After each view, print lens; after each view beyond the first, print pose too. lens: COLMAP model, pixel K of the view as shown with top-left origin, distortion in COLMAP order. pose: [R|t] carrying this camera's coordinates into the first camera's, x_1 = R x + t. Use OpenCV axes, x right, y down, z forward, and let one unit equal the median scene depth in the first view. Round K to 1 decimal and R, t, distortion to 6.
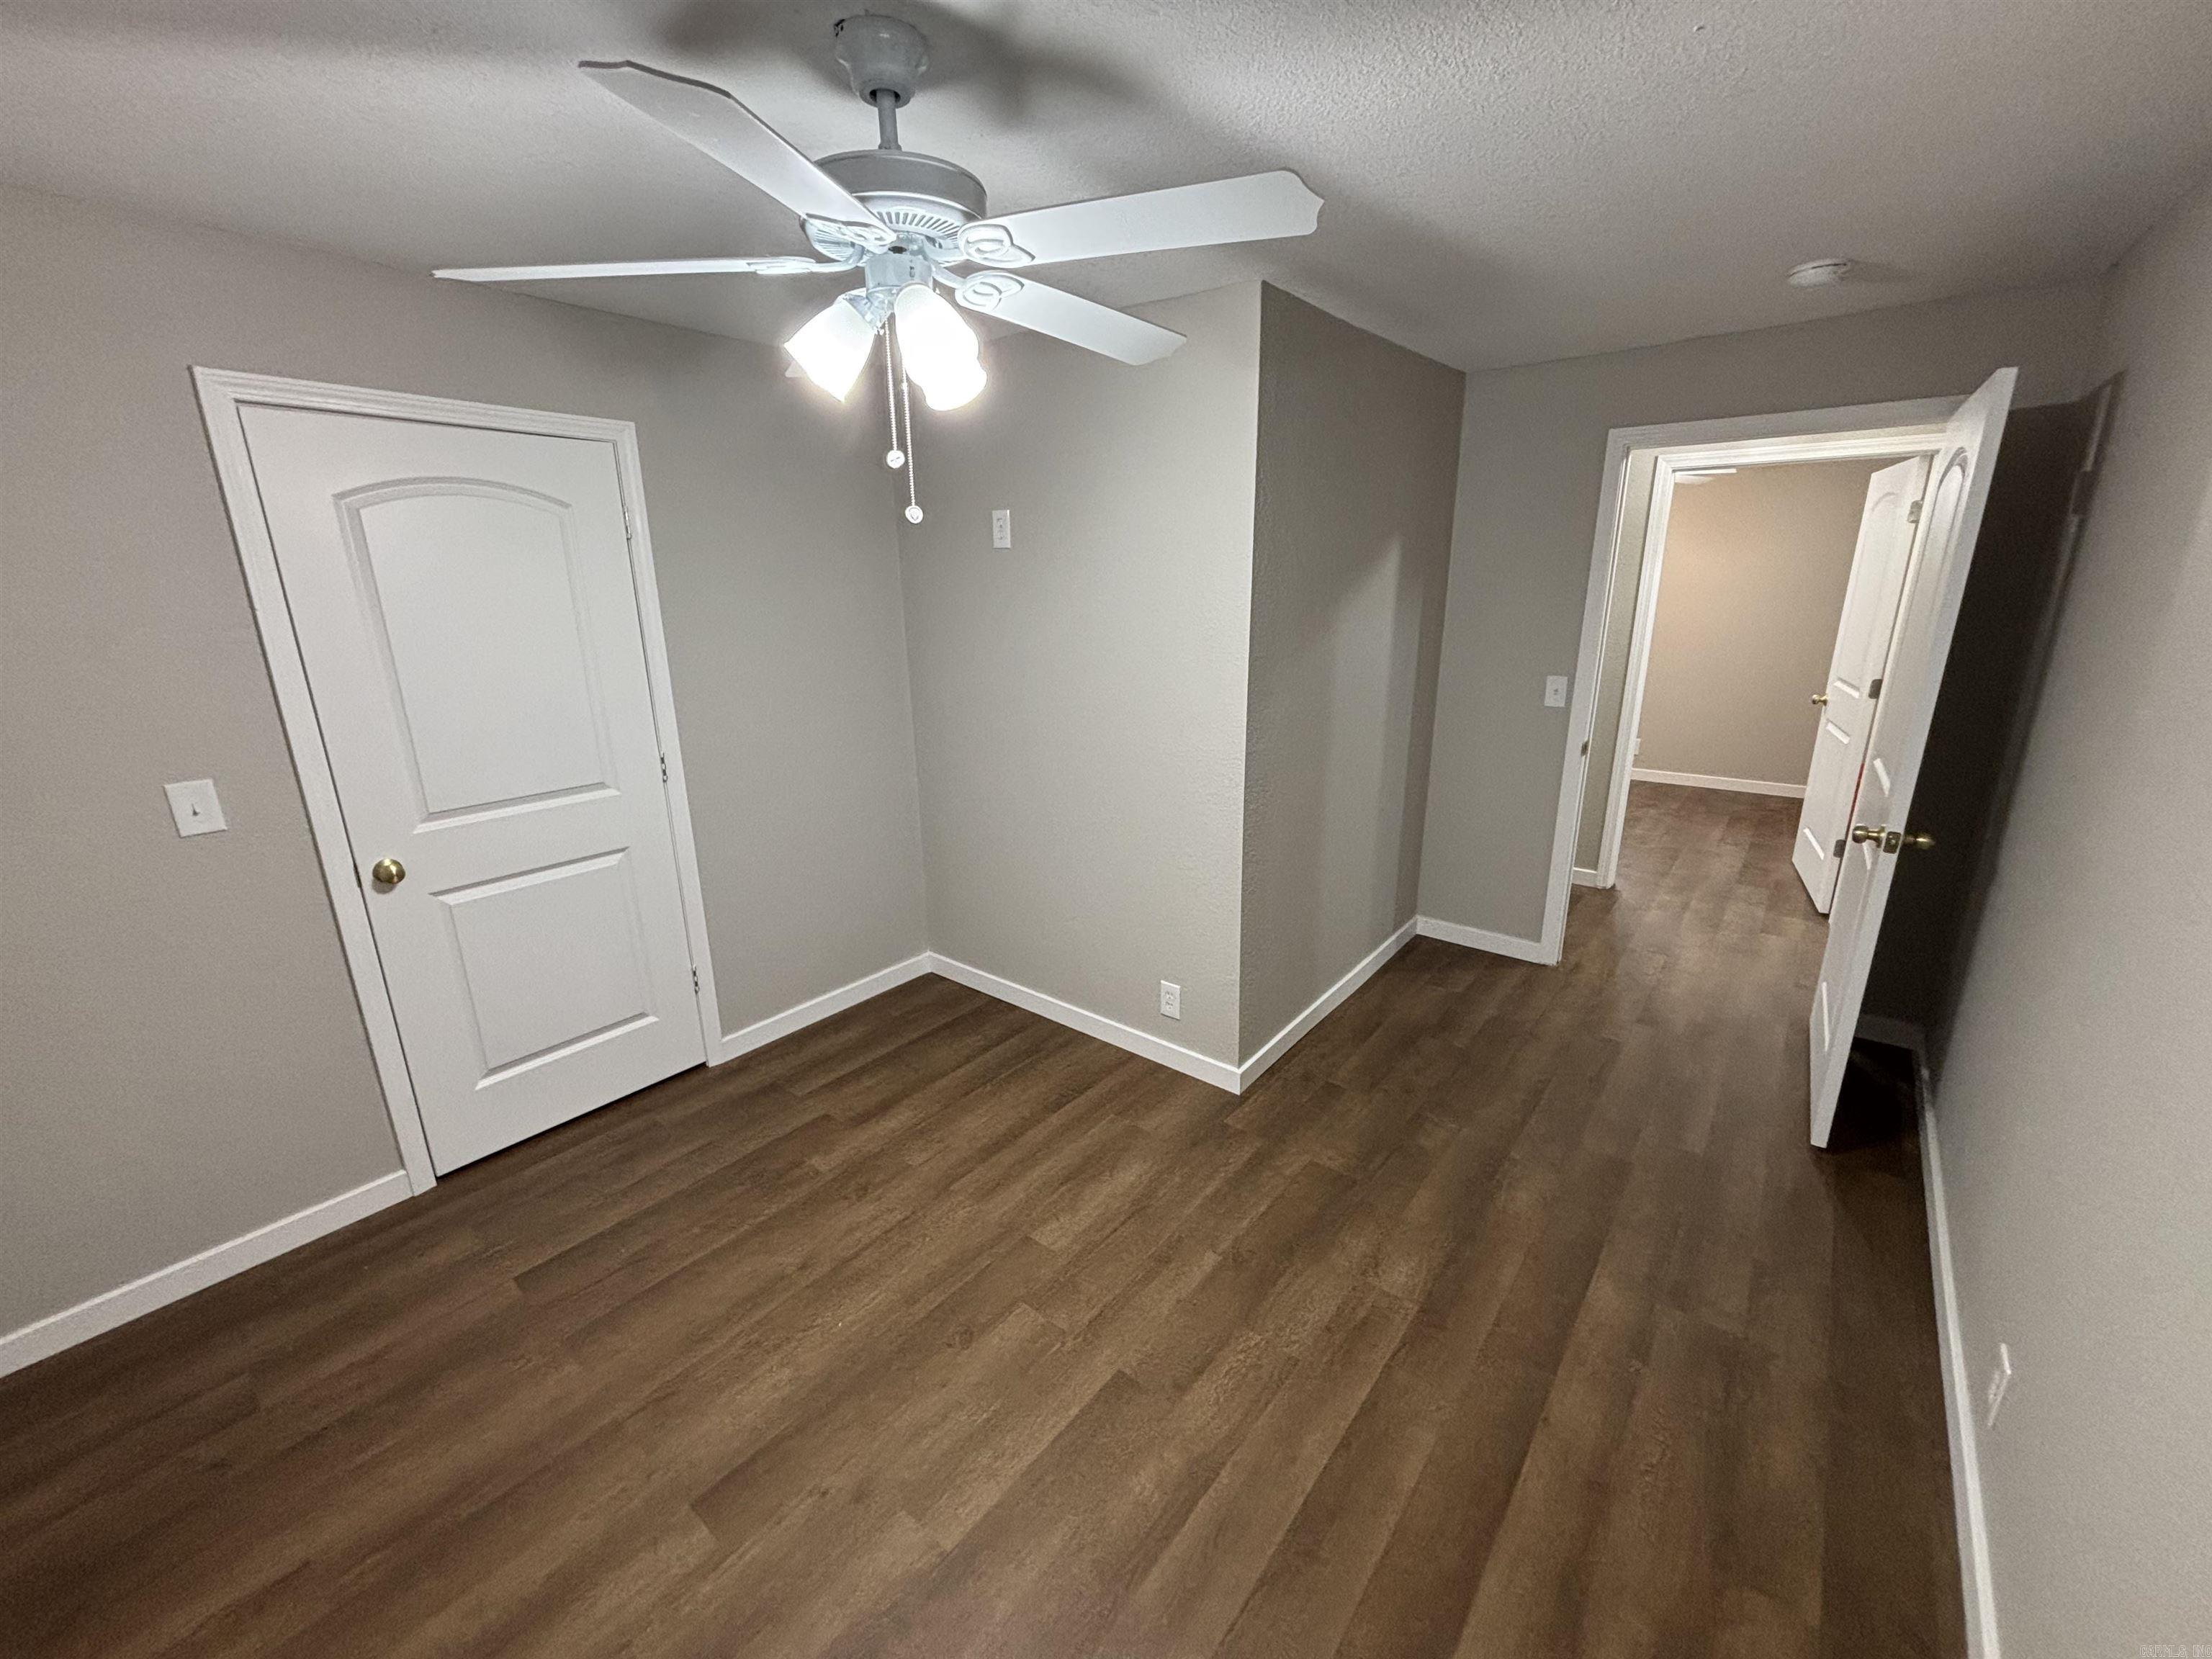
lens RADIAL K [[891.5, 0, 1097.1], [0, 891.5, 833.5], [0, 0, 1]] dist [0.002933, -0.000342]
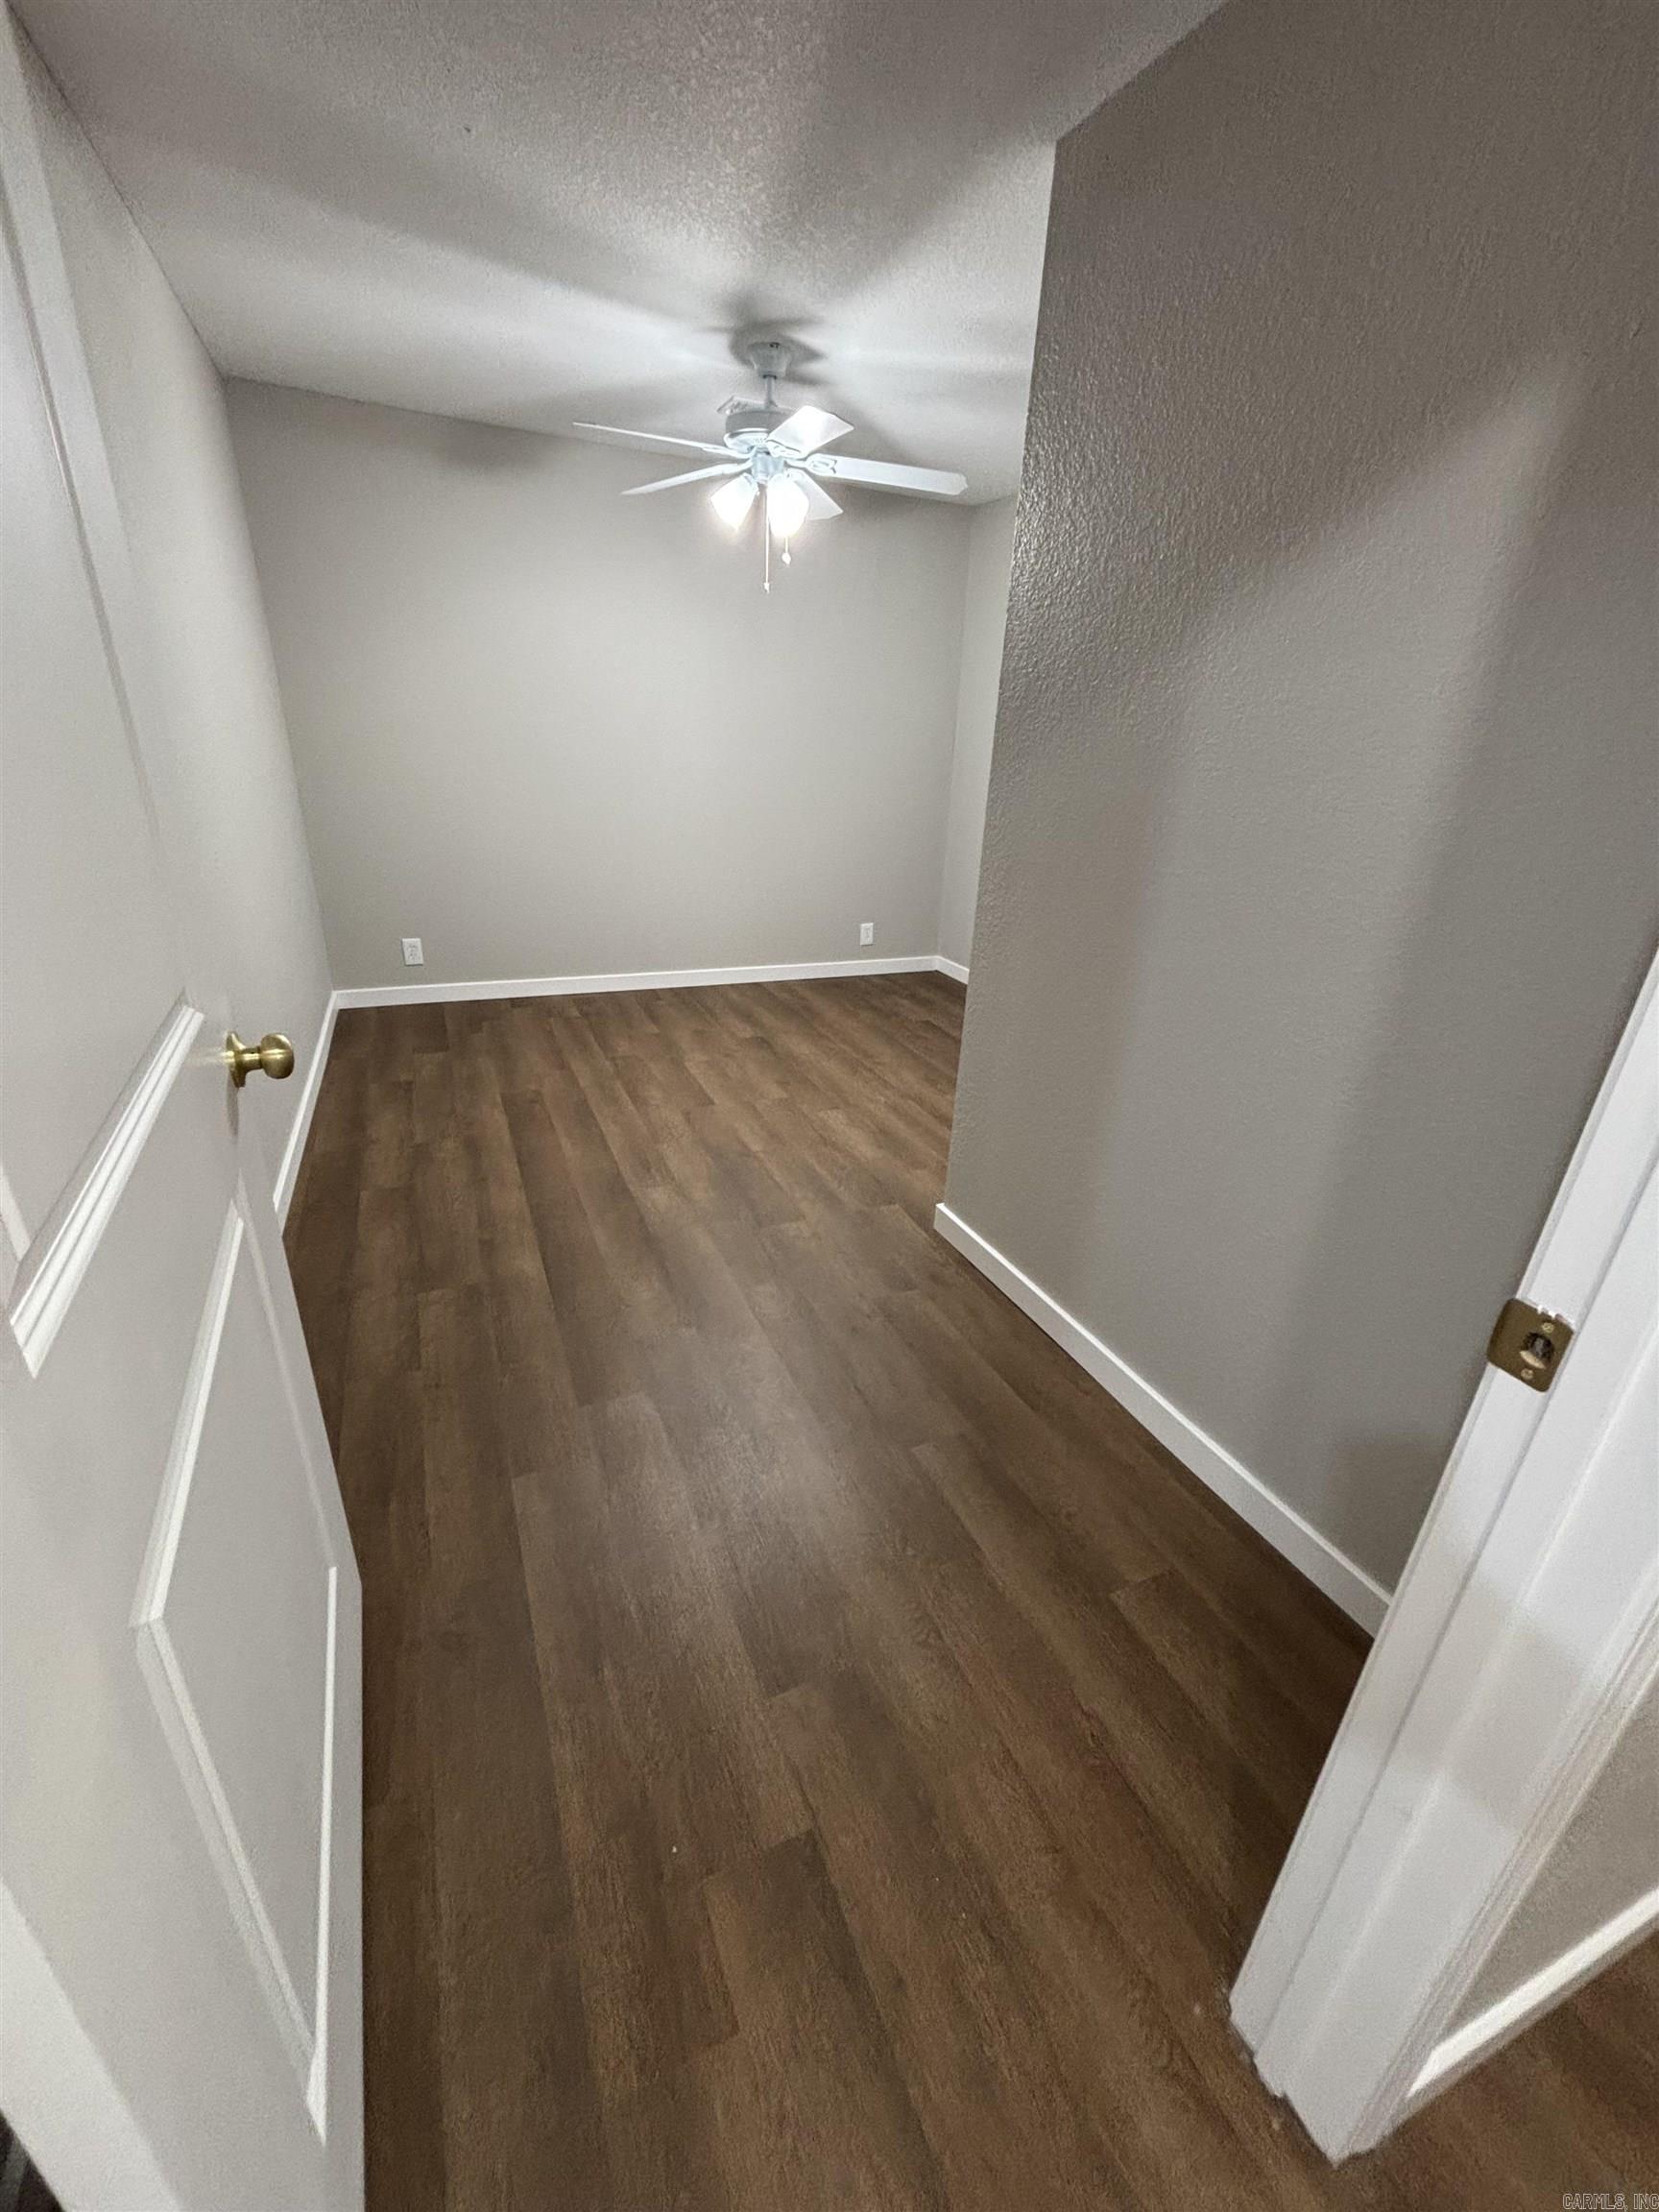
lens RADIAL K [[891.5, 0, 828.9], [0, 891.5, 1107.6], [0, 0, 1]] dist [0.002933, -0.000342]
pose [[-0.457618, 0.335475, -0.823433, 1.154053], [-0.294116, 0.816846, 0.496244, -0.273357], [0.839096, 0.469275, -0.275134, 1.416992]]
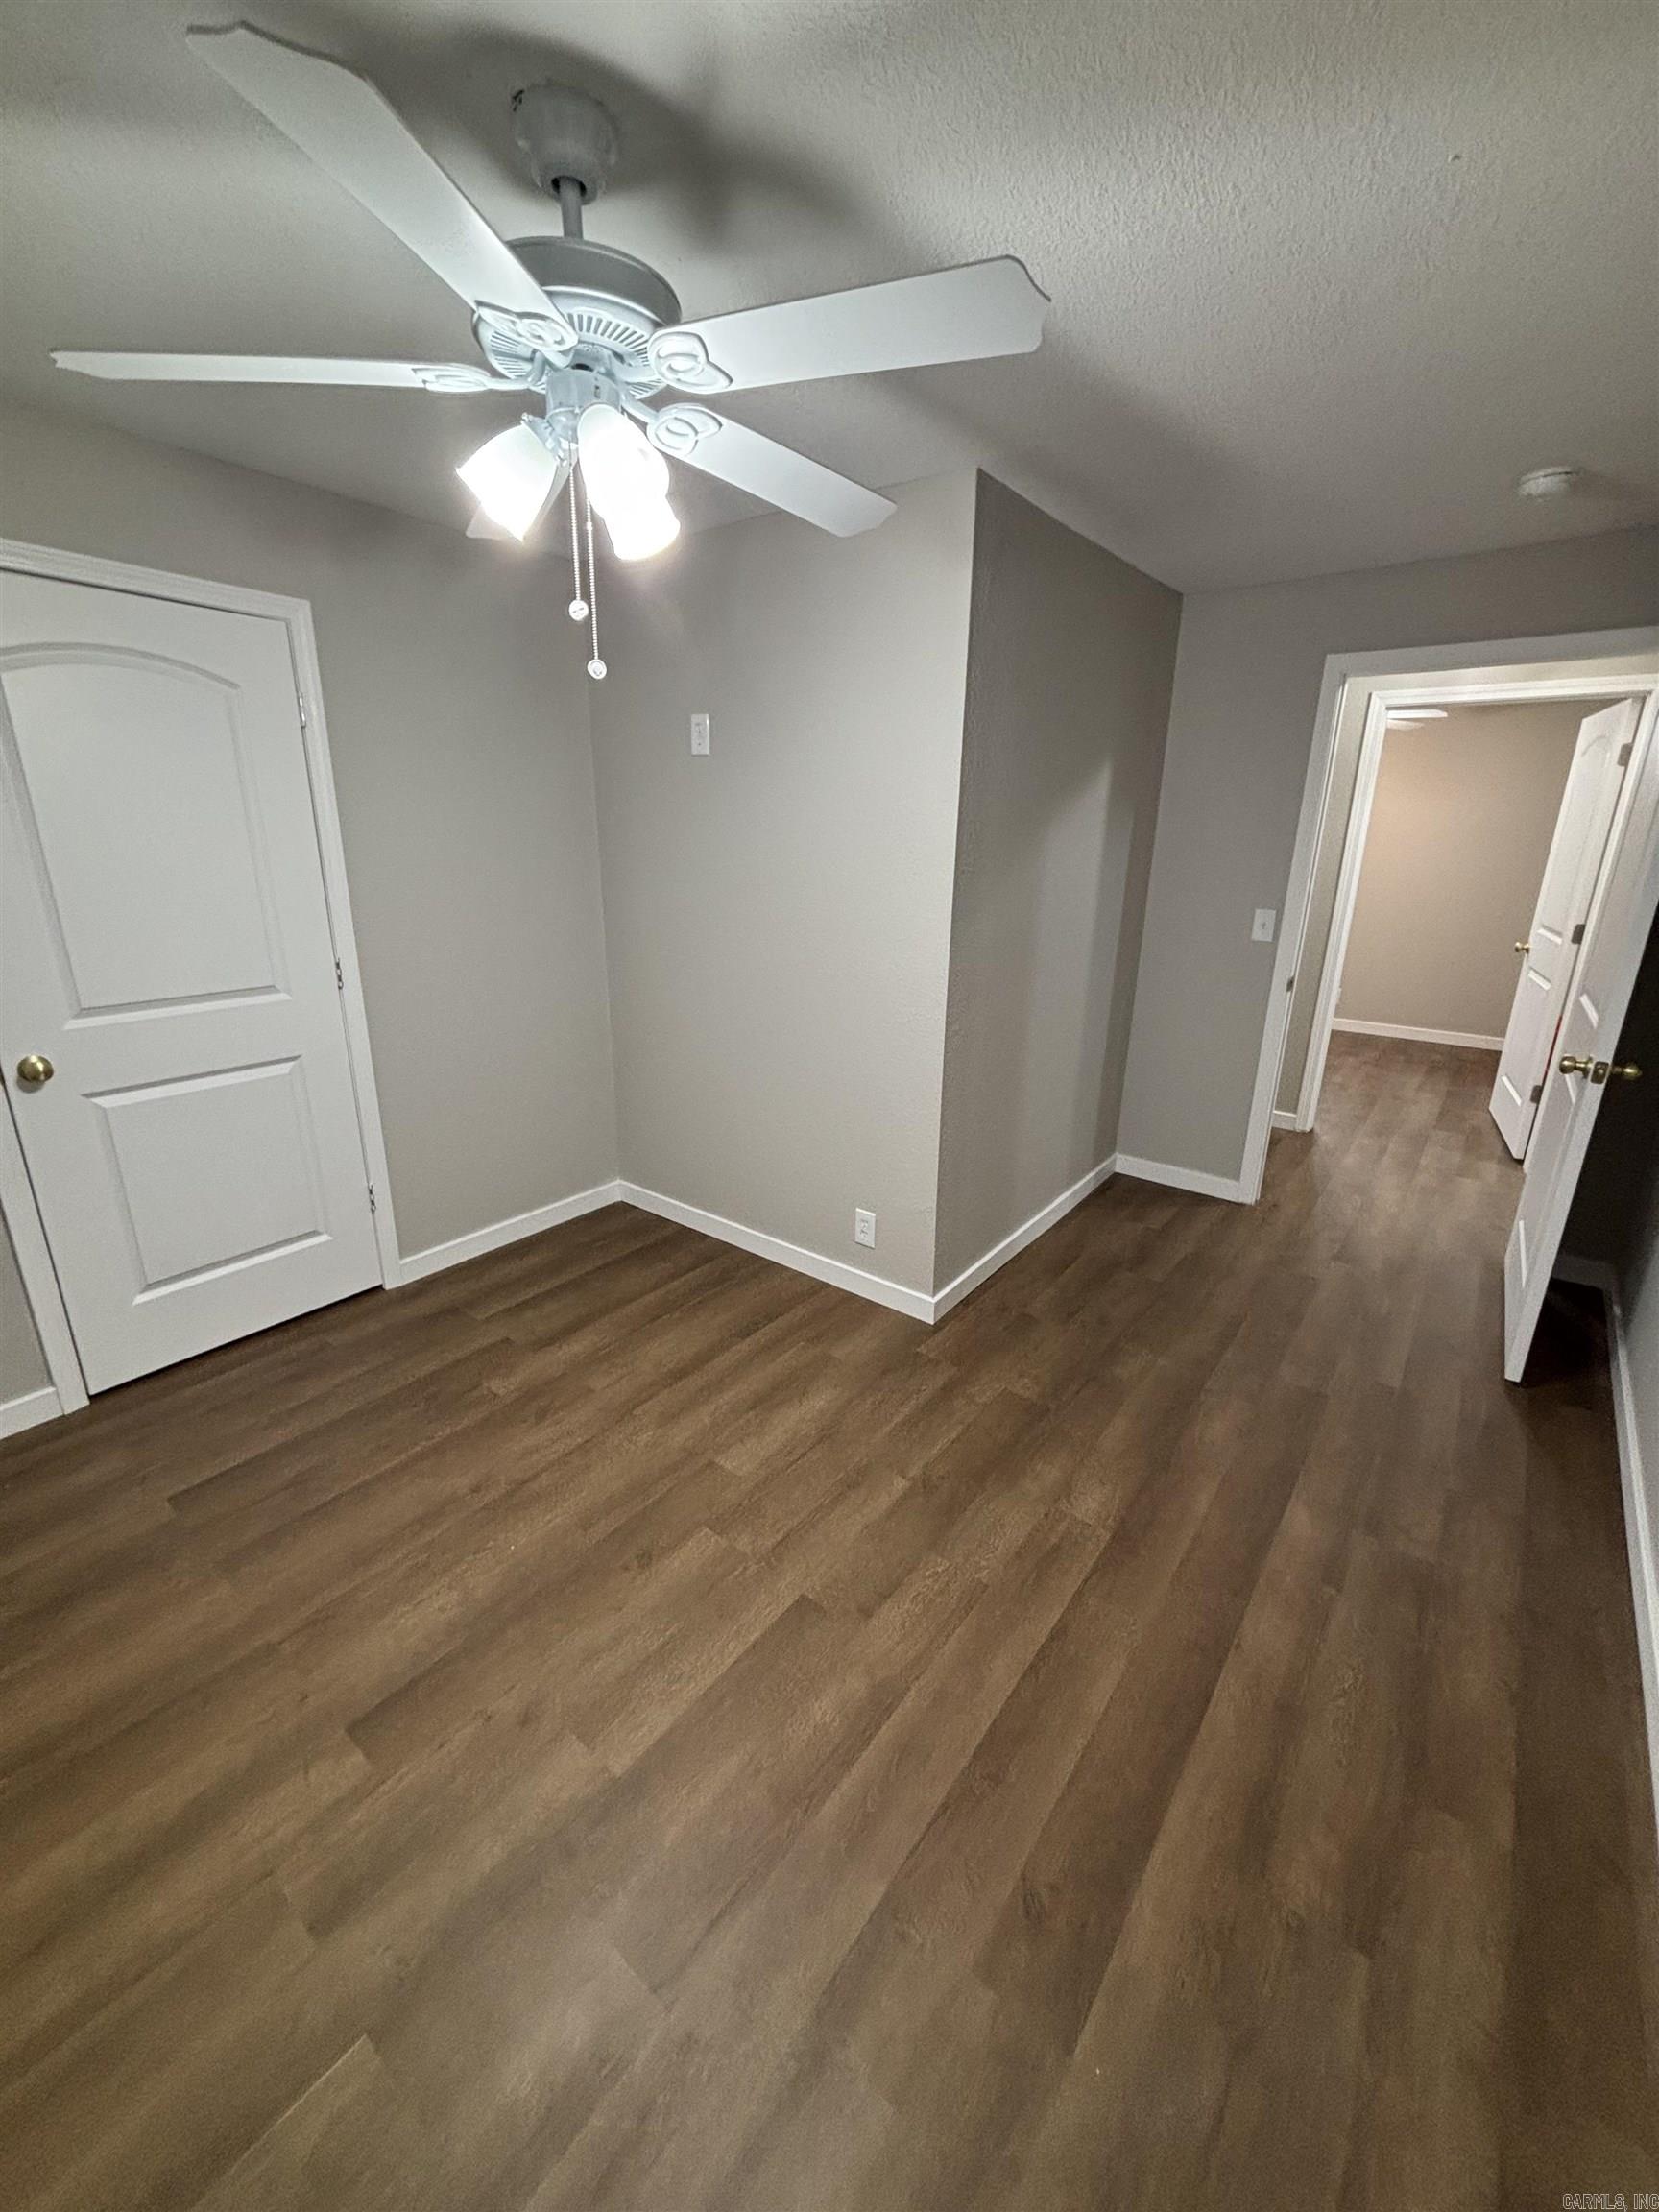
lens RADIAL K [[891.5, 0, 824.2], [0, 891.5, 1105.9], [0, 0, 1]] dist [0.002933, -0.000342]
pose [[0.999347, 0.020921, 0.029445, 0.007520], [-0.021561, 0.999534, 0.021612, 0.044623], [-0.028979, -0.022233, 0.999333, 0.039834]]
